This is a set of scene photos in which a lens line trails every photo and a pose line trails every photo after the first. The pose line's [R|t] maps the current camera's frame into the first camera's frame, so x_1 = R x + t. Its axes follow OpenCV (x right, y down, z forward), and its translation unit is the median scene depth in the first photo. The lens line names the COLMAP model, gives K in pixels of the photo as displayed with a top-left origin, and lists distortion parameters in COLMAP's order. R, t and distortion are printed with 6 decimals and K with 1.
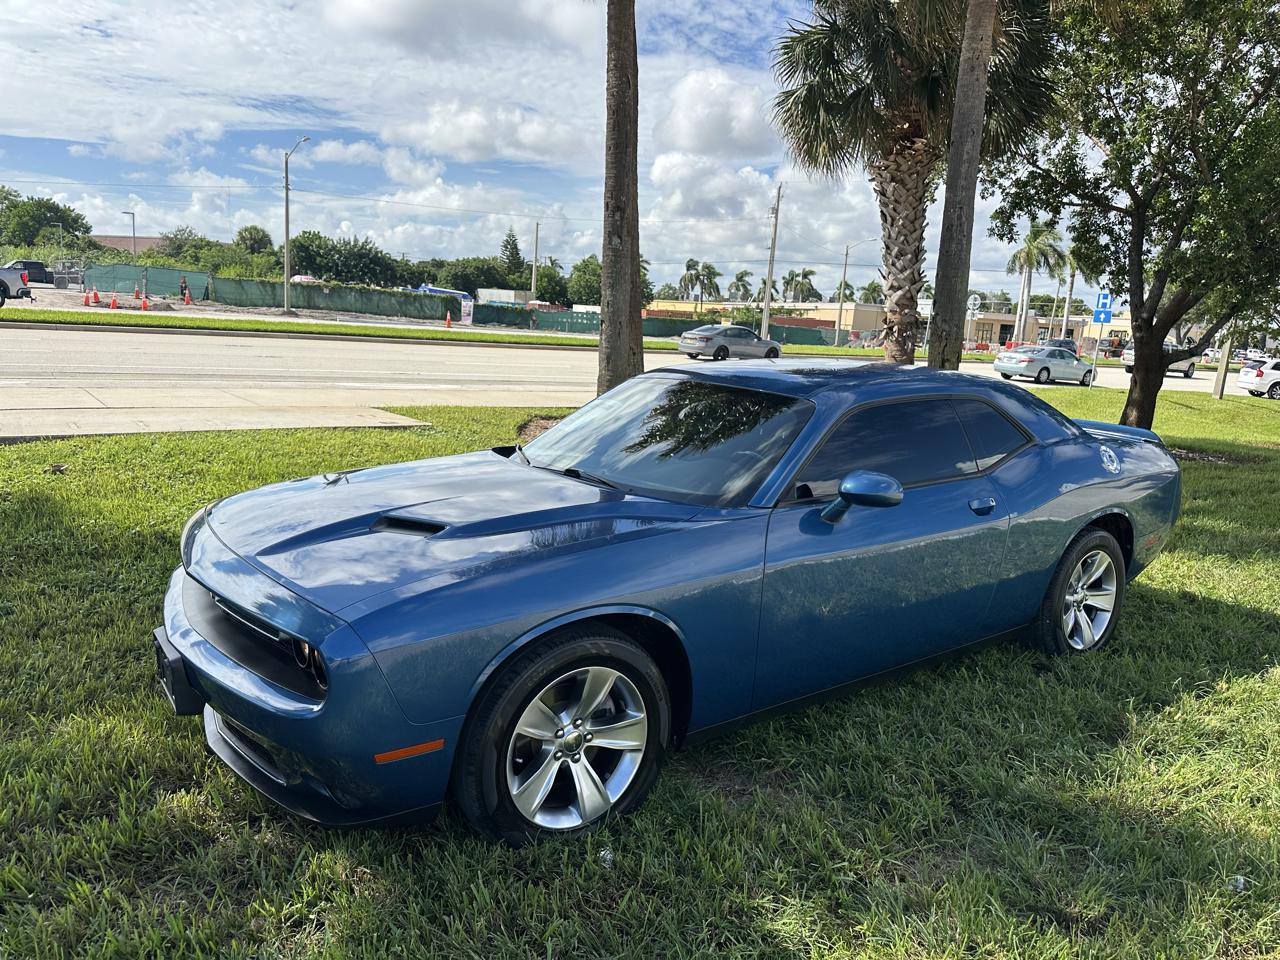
lens RADIAL K [[924.4, 0, 635.0], [0, 924.4, 475.1], [0, 0, 1]] dist [0.020832, -0.021083]
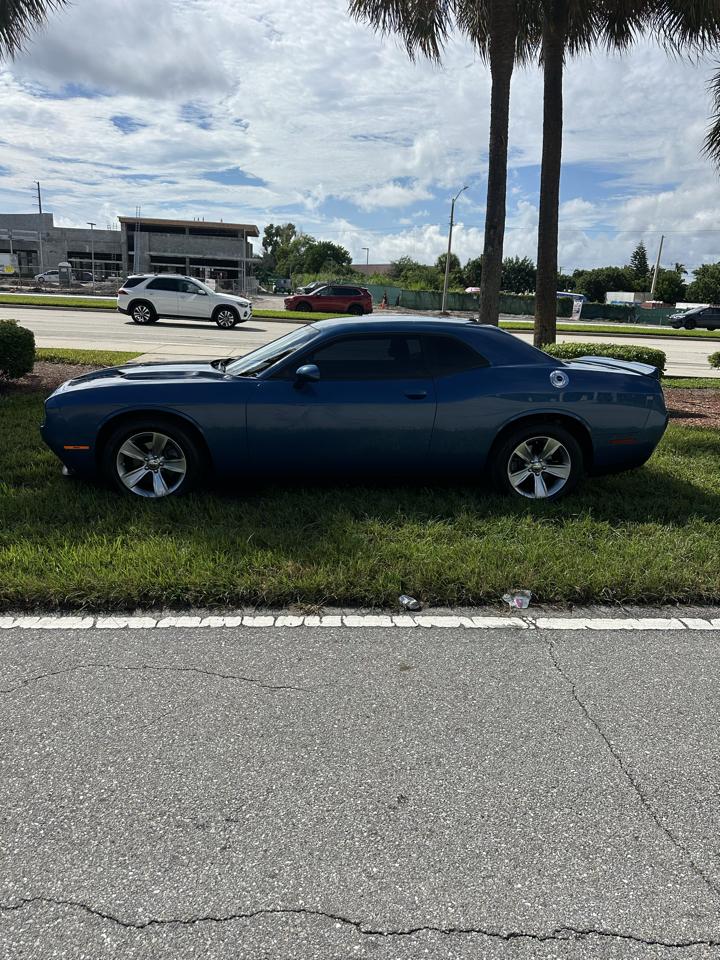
lens RADIAL K [[710.4, 0, 349.3], [0, 710.4, 473.4], [0, 0, 1]] dist [0.000542, -0.003662]
pose [[0.852995, 0.101024, -0.512049, 0.276419], [-0.077277, 0.994721, 0.067519, 0.031096], [0.516166, -0.018024, 0.856299, -0.071780]]
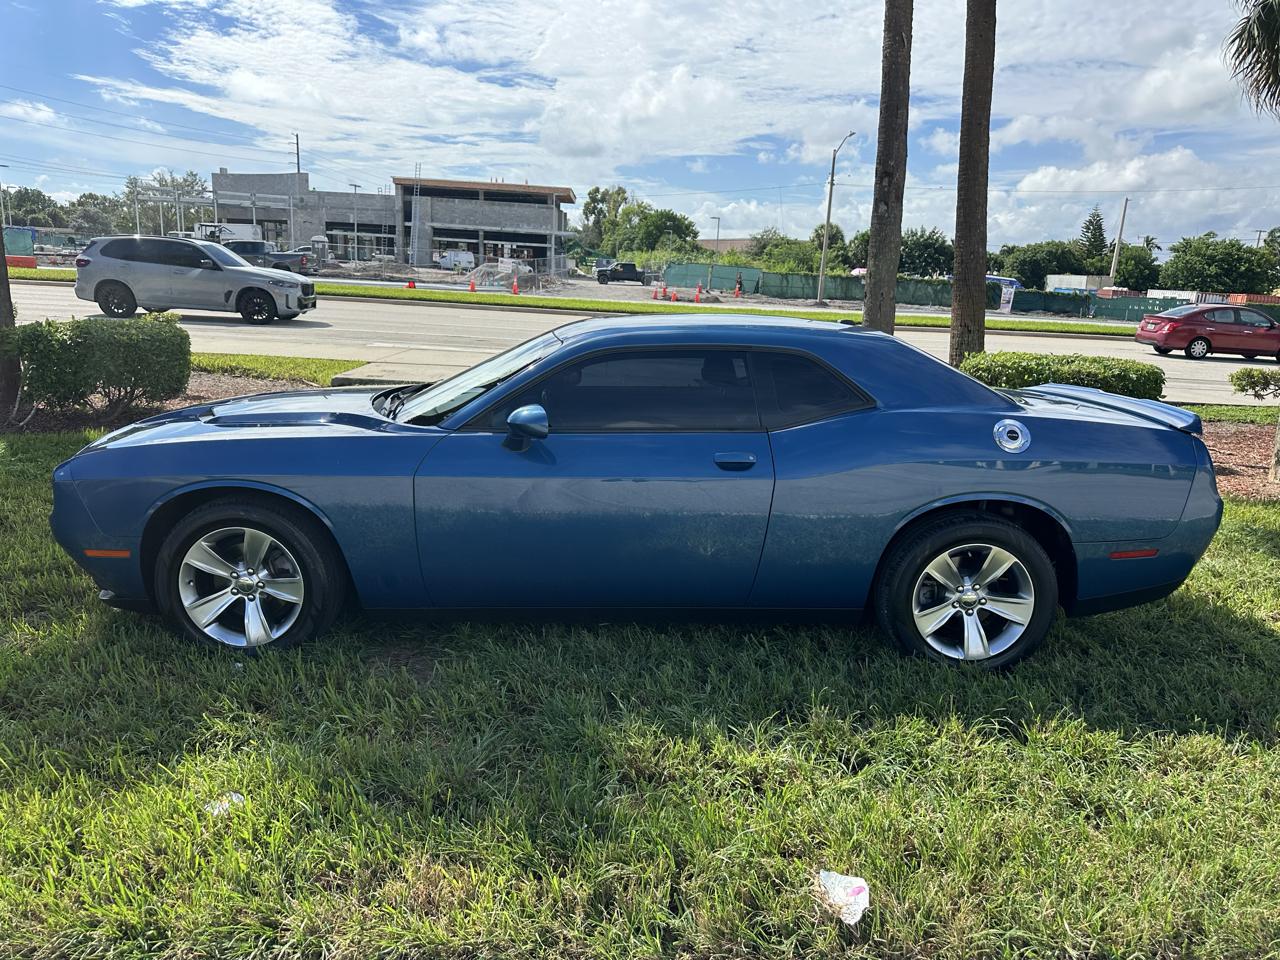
lens RADIAL K [[932.8, 0, 640.0], [0, 932.8, 480.0], [0, 0, 1]] dist [0.027006, -0.025179]
pose [[0.819766, 0.094922, -0.564777, 0.234788], [-0.089184, 0.995297, 0.037829, 0.008917], [0.565712, 0.019358, 0.824376, 0.042333]]
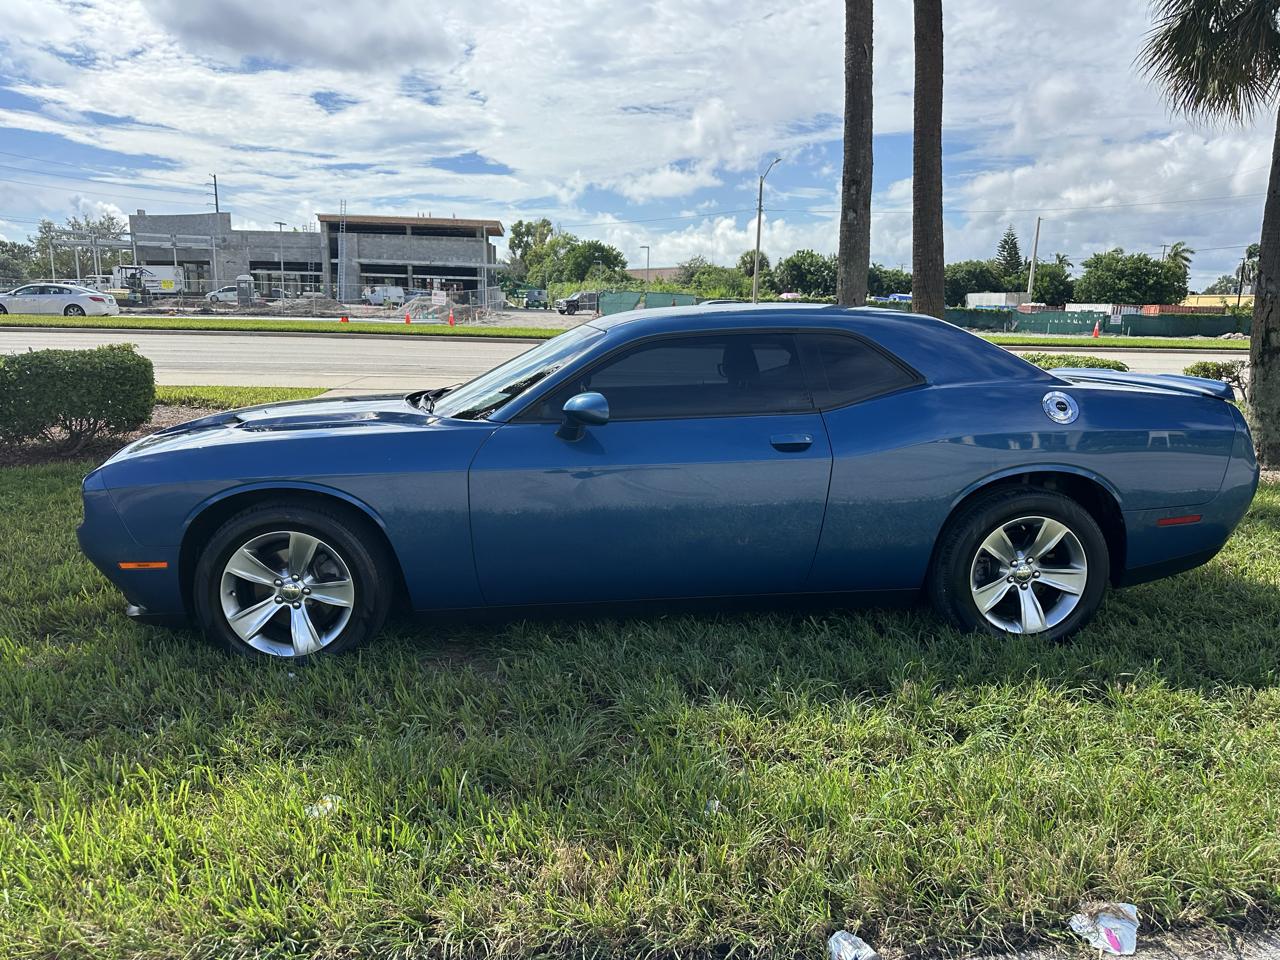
lens RADIAL K [[932.8, 0, 627.5], [0, 932.8, 482.6], [0, 0, 1]] dist [0.032312, -0.045858]
pose [[0.854121, 0.043791, -0.518228, 0.203505], [-0.048782, 0.998801, 0.004000, 0.023956], [0.517782, 0.021864, 0.855233, 0.027056]]
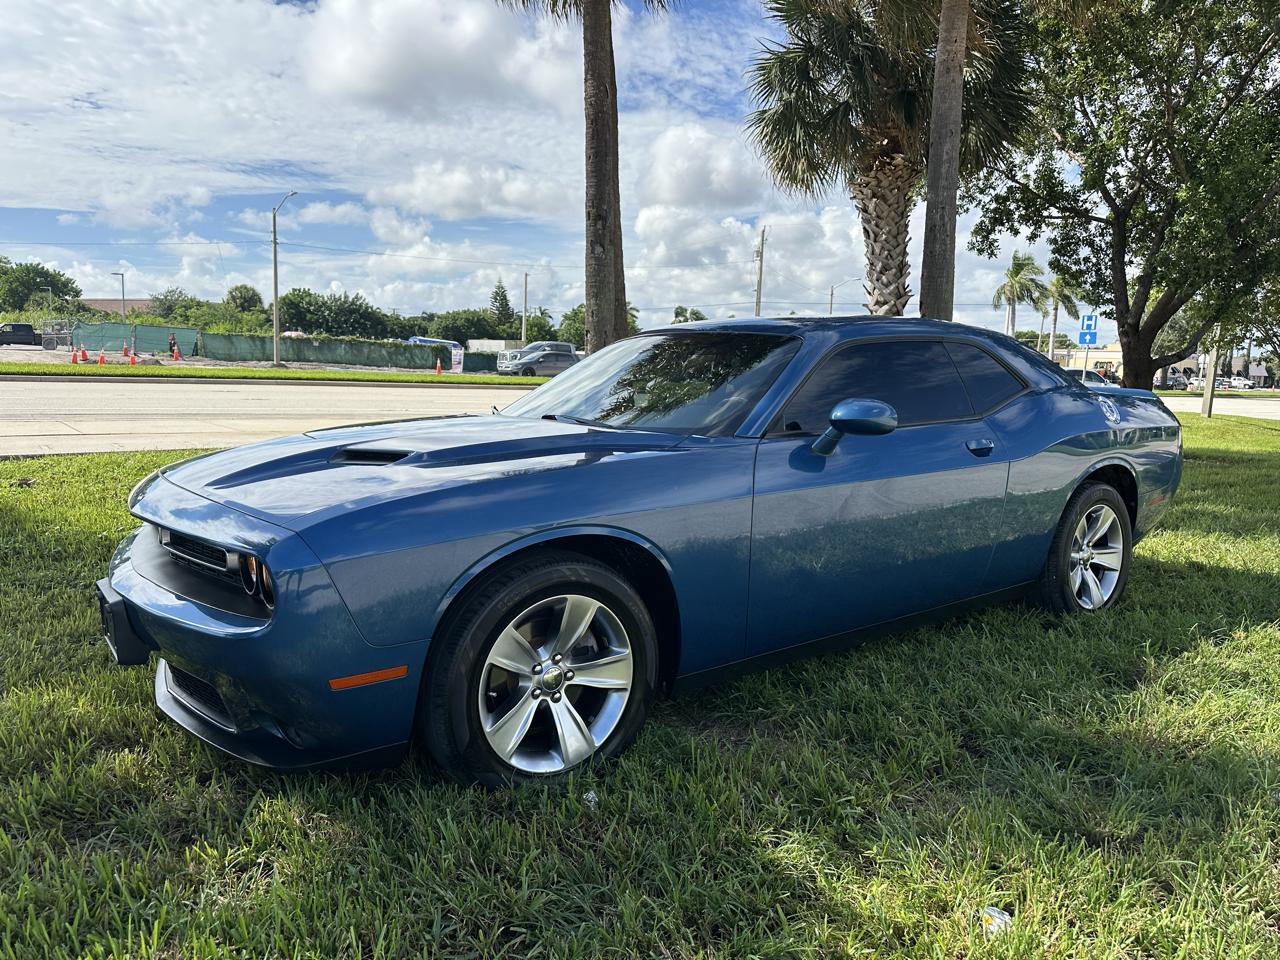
lens RADIAL K [[921.5, 0, 640.0], [0, 921.5, 480.0], [0, 0, 1]] dist [0.030641, -0.035743]
pose [[0.999445, -0.031256, 0.011538, 0.003481], [0.031783, 0.998306, -0.048733, 0.029257], [-0.009996, 0.049073, 0.998745, 0.015271]]
